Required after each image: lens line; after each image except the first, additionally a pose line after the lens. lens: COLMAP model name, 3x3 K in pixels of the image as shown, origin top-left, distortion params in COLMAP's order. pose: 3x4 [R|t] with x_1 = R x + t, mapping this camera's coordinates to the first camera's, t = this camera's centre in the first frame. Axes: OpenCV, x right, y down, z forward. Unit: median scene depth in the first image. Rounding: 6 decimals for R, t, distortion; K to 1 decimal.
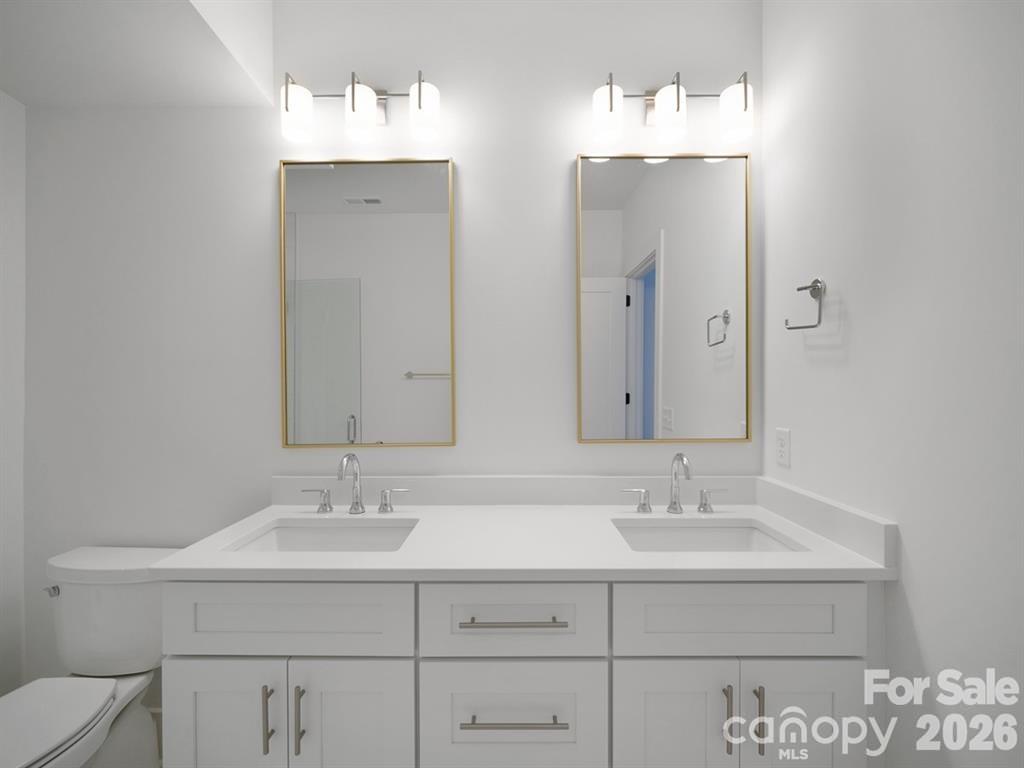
lens RADIAL K [[453.5, 0, 511.1], [0, 453.5, 392.2], [0, 0, 1]] dist [-0.013472, -0.000013]
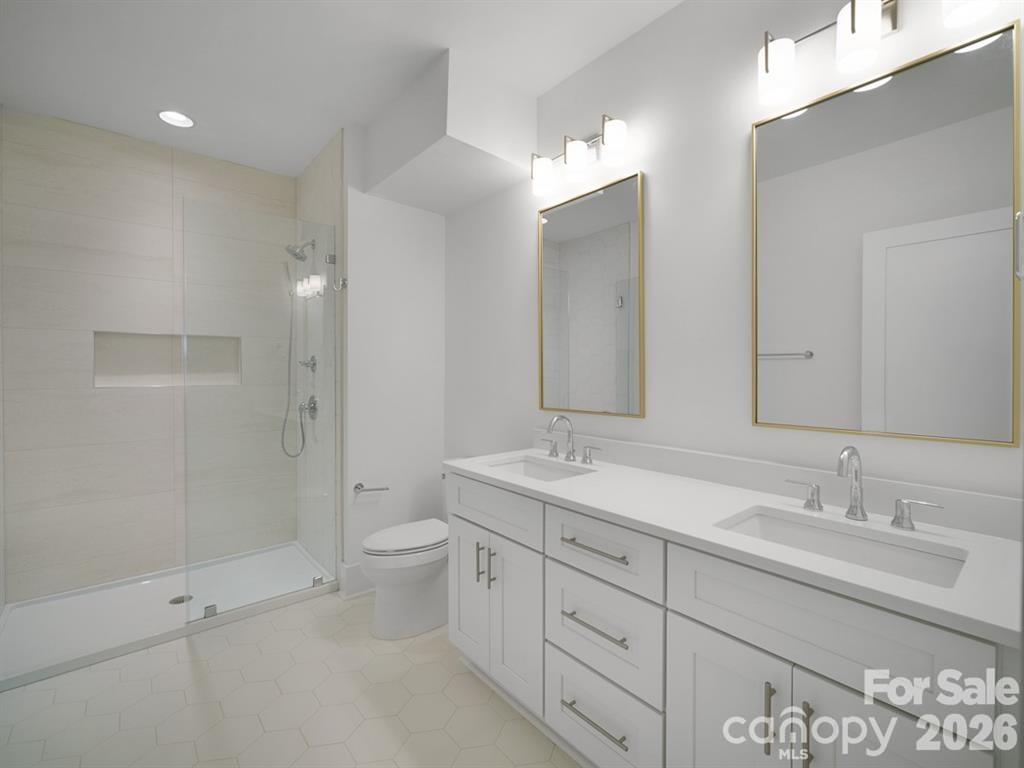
lens RADIAL K [[464.1, 0, 531.1], [0, 464.1, 383.8], [0, 0, 1]] dist [-0.015850, -0.000244]
pose [[0.663645, 0.027007, -0.747560, 0.647593], [-0.012100, 0.999605, 0.025371, 0.004006], [0.747950, -0.007792, 0.663710, -0.007791]]
